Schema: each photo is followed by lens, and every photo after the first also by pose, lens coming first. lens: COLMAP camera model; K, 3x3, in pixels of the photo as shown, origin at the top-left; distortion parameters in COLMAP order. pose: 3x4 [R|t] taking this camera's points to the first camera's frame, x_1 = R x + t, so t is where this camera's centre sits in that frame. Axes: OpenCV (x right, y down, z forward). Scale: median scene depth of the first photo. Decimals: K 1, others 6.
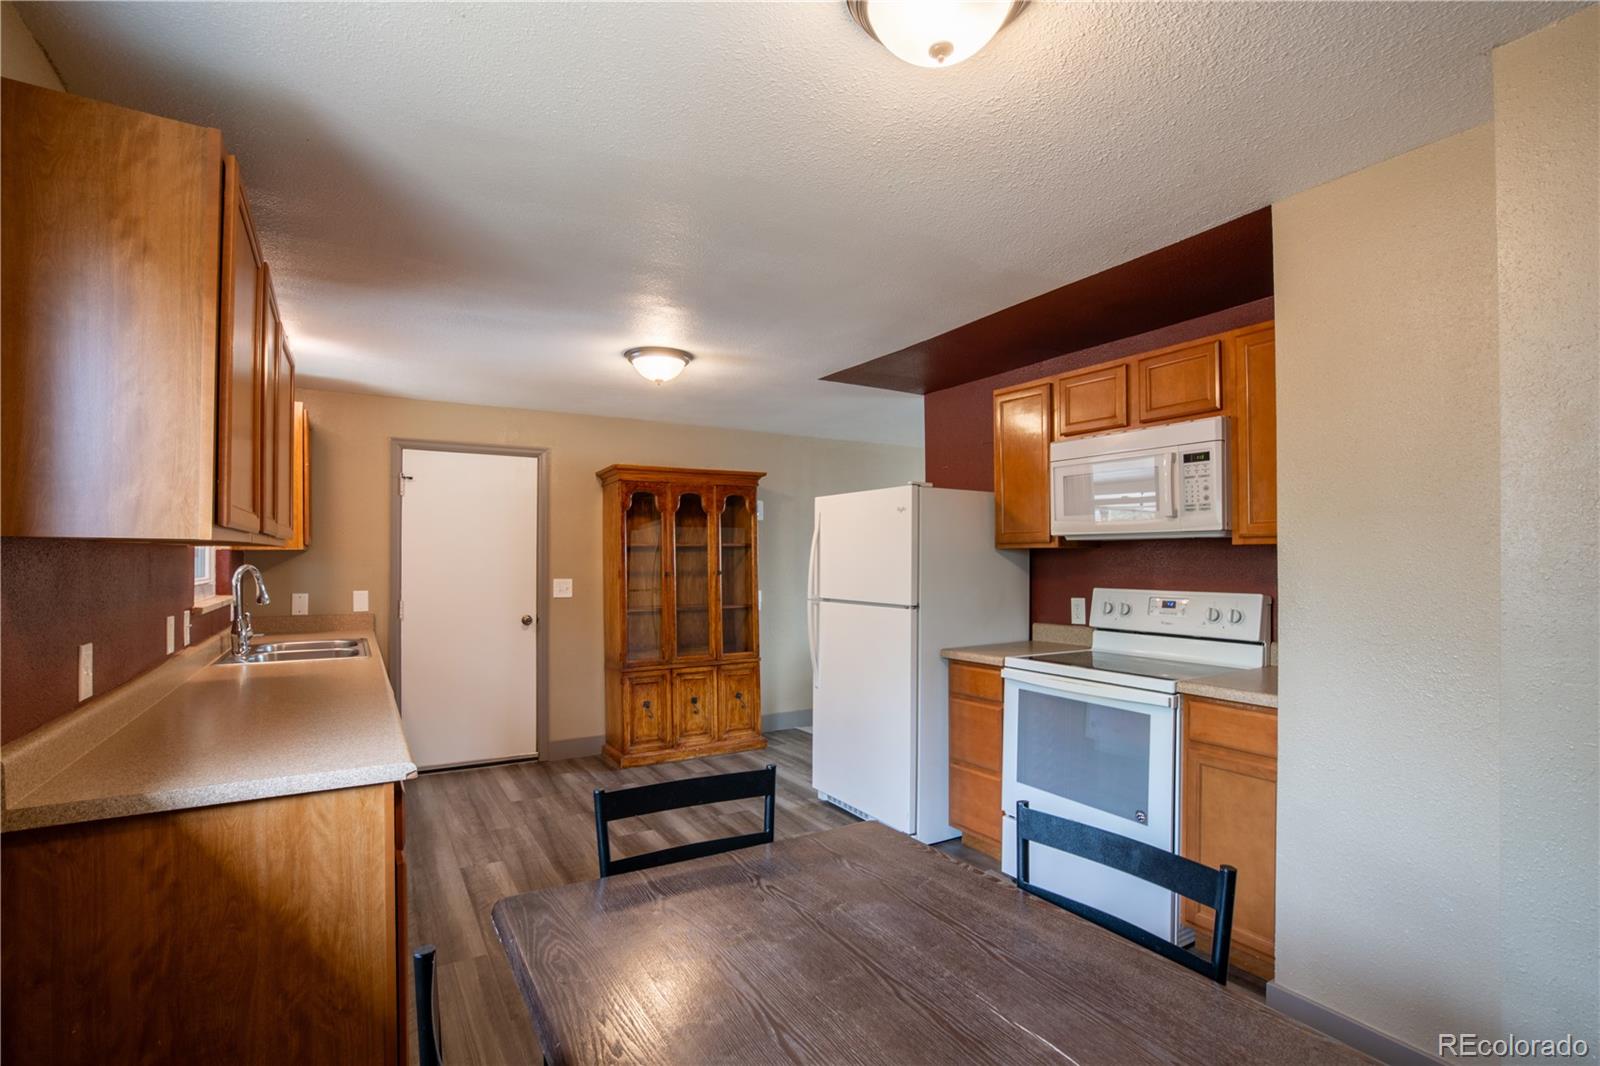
lens RADIAL K [[754.8, 0, 793.5], [0, 754.8, 540.9], [0, 0, 1]] dist [-0.083951, 0.052333]
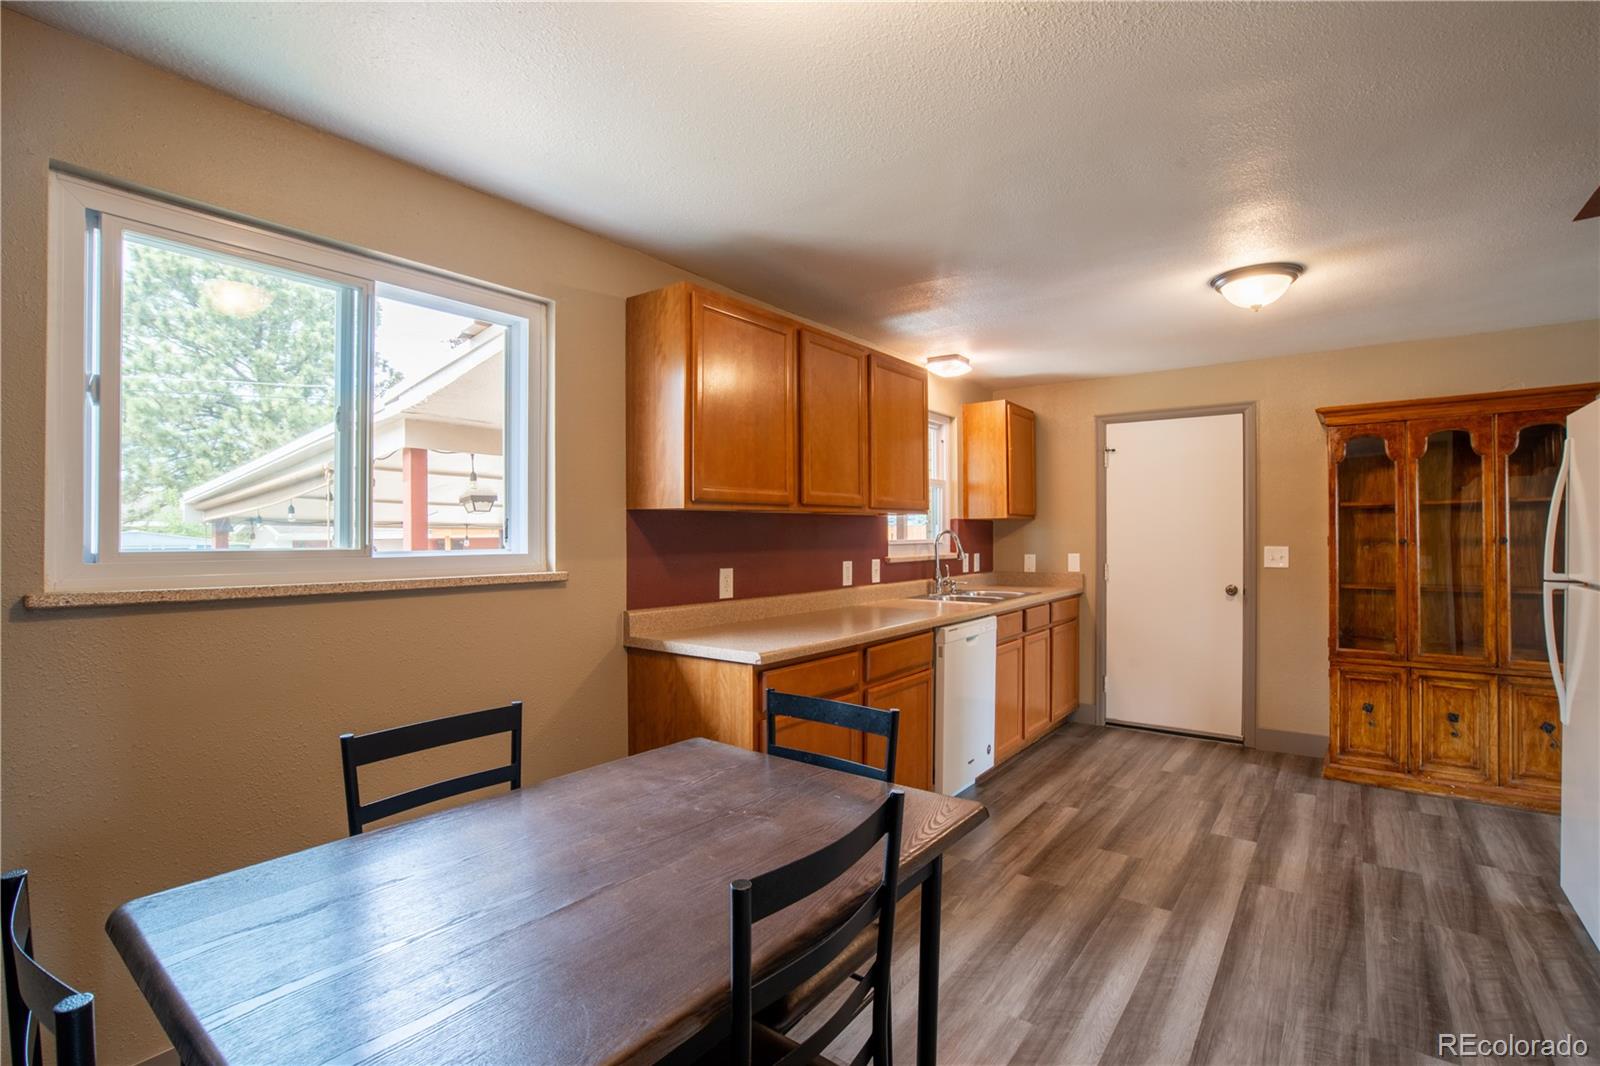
lens RADIAL K [[734.8, 0, 800.7], [0, 734.8, 524.9], [0, 0, 1]] dist [-0.001462, 0.000012]
pose [[0.391354, -0.010825, -0.920177, 0.285267], [0.024376, 0.999702, -0.001394, 0.013939], [0.919917, -0.021885, 0.391501, 0.159157]]
